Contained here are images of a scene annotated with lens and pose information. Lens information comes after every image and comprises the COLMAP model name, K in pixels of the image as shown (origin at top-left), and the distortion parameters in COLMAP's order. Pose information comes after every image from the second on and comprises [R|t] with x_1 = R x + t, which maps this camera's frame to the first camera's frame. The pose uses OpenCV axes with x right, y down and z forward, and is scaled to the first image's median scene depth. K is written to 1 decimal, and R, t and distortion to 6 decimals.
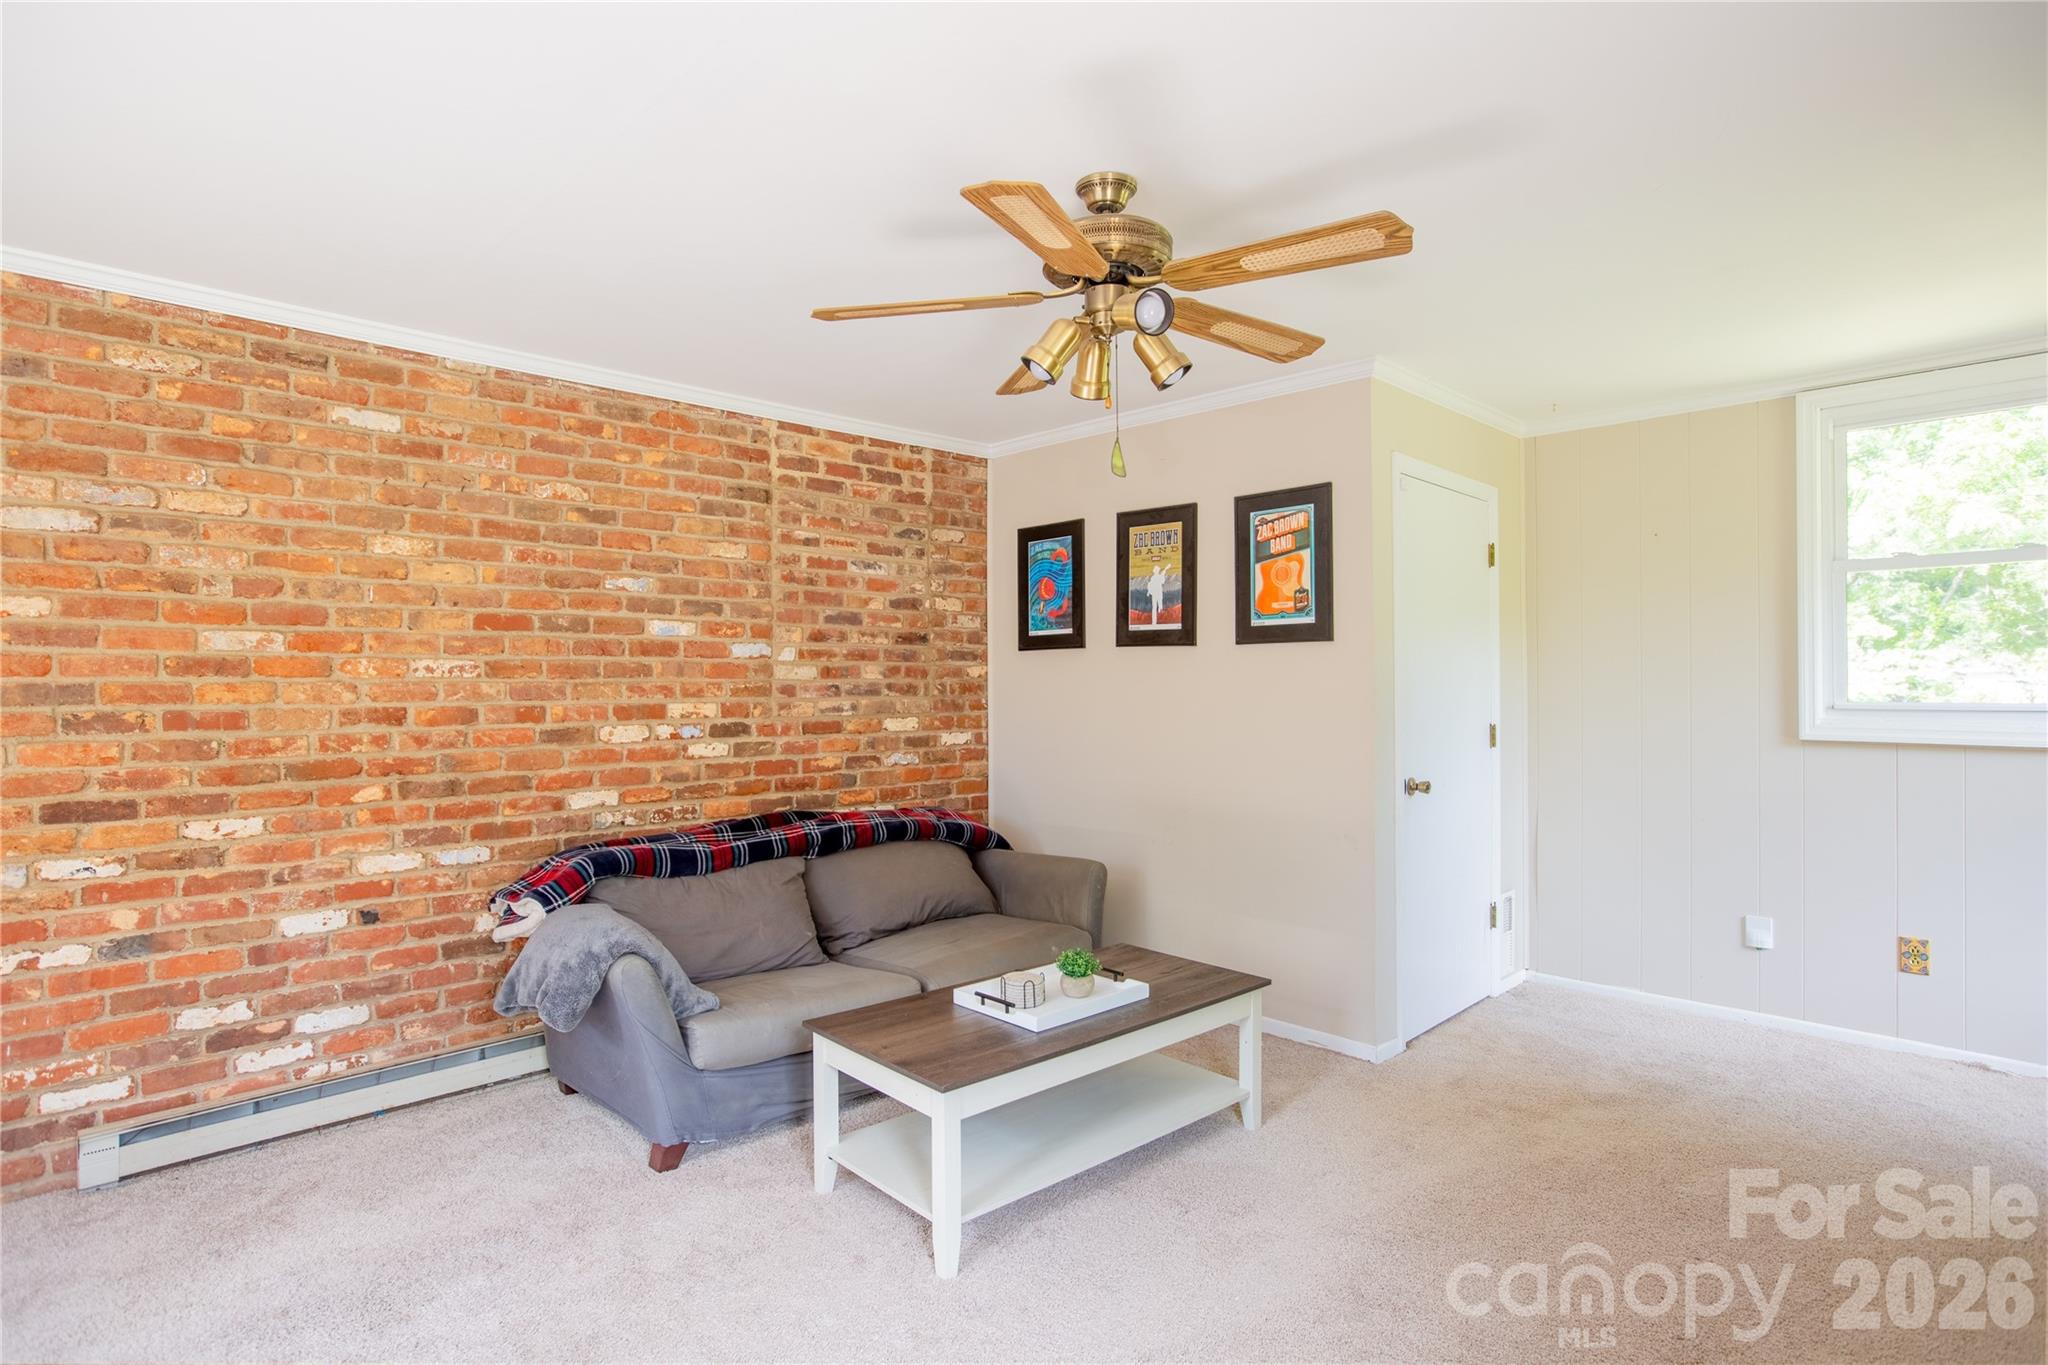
lens RADIAL K [[1085.4, 0, 1014.8], [0, 1085.4, 691.1], [0, 0, 1]] dist [-0.023628, 0.009213]
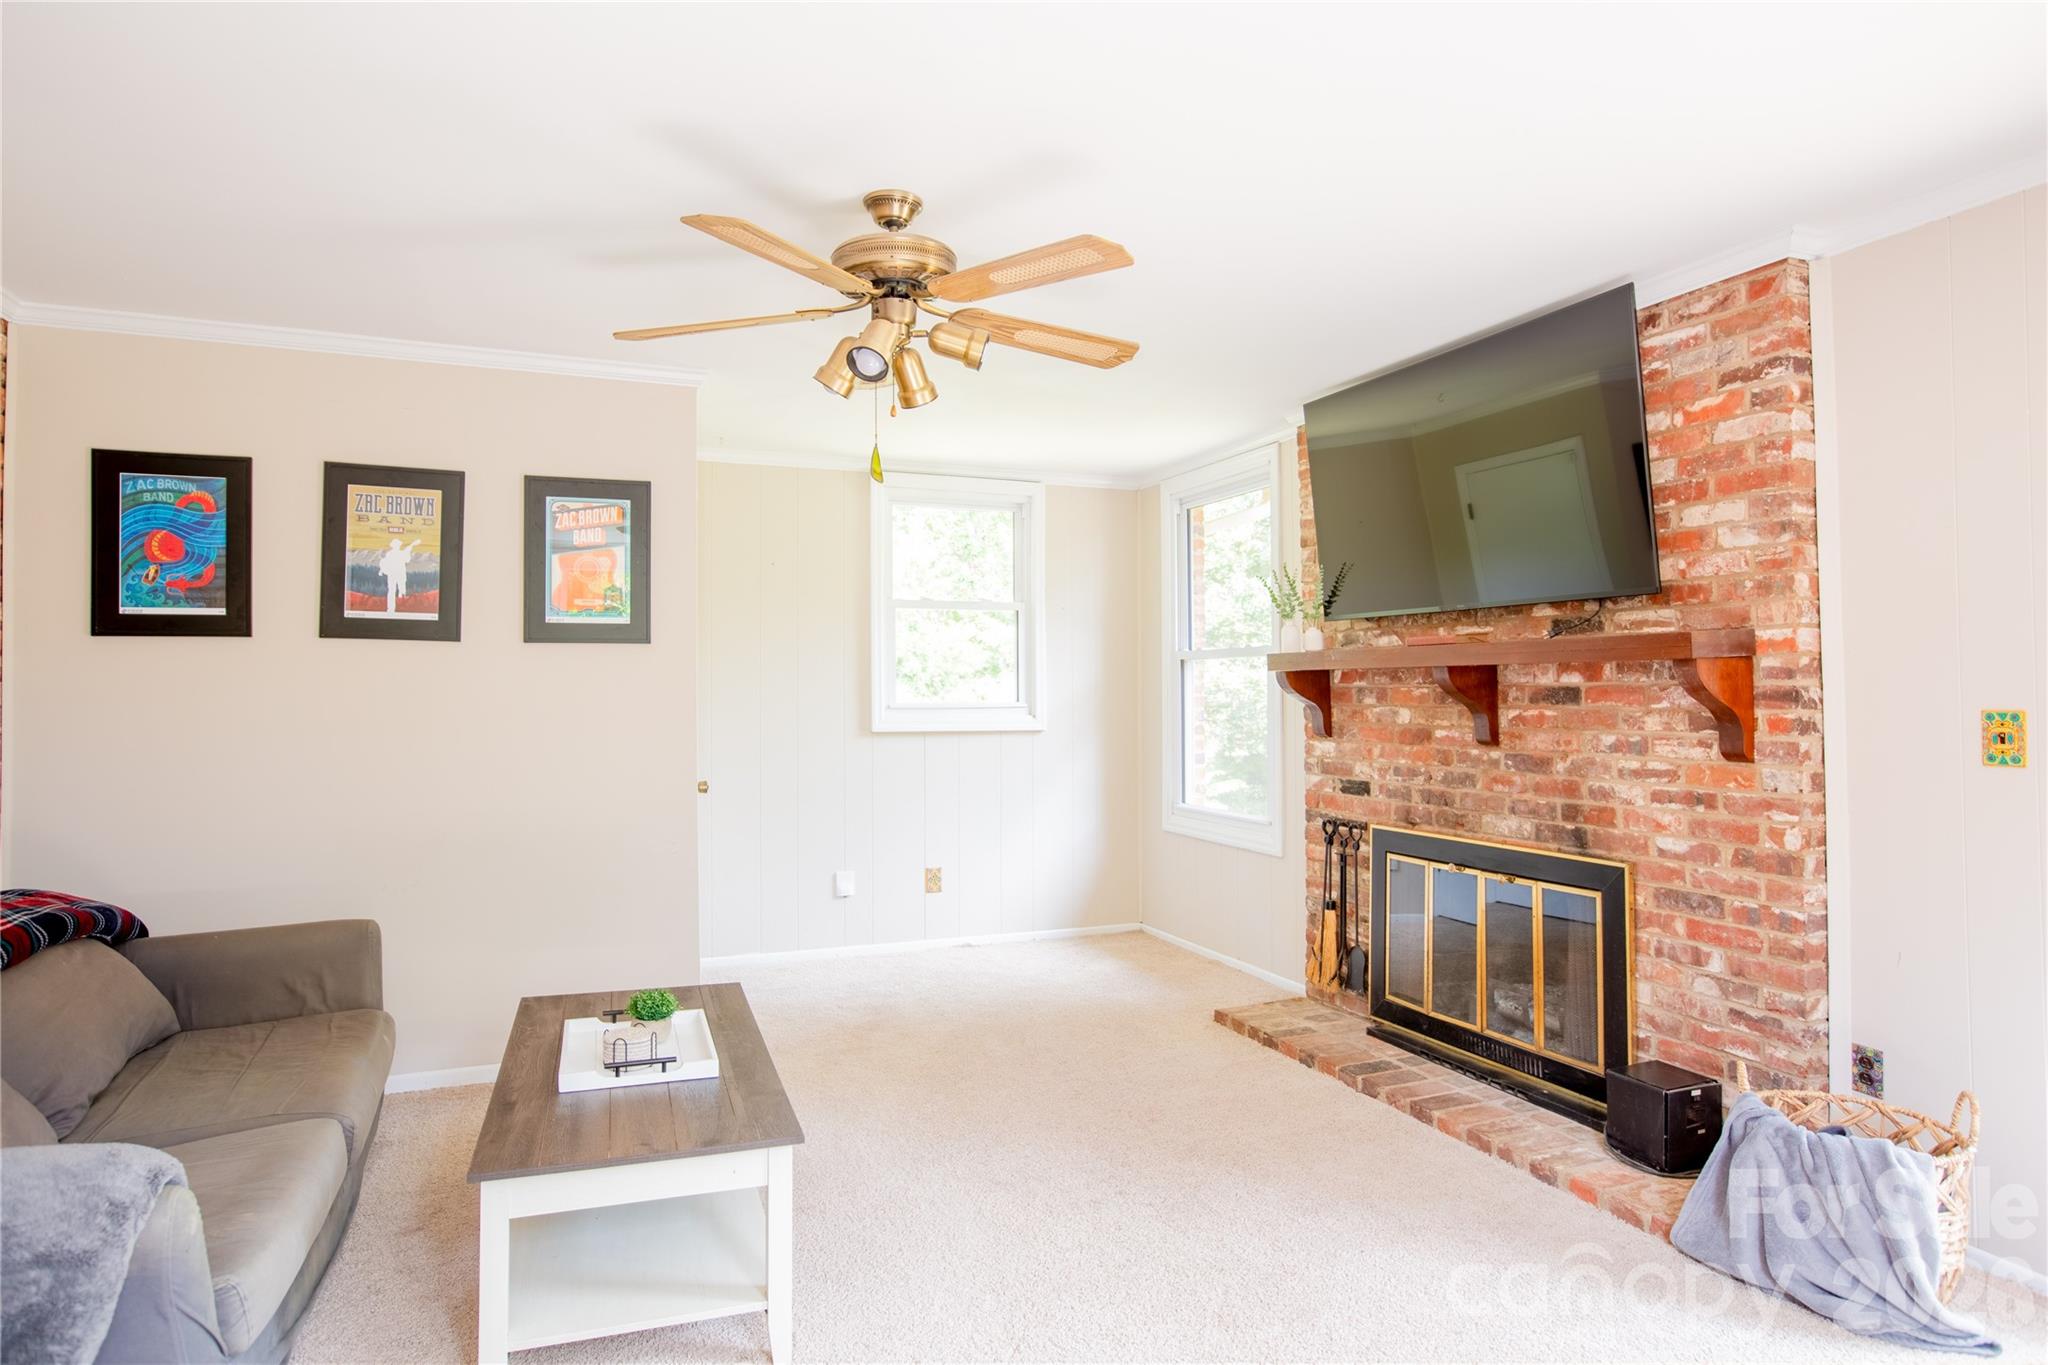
lens RADIAL K [[1172.7, 0, 1015.6], [0, 1172.7, 673.4], [0, 0, 1]] dist [-0.027309, 0.004691]
pose [[0.378856, 0.017483, 0.925291, -0.522410], [0.006515, 0.999746, -0.021557, 0.005019], [-0.925433, 0.014196, 0.378646, 0.275625]]
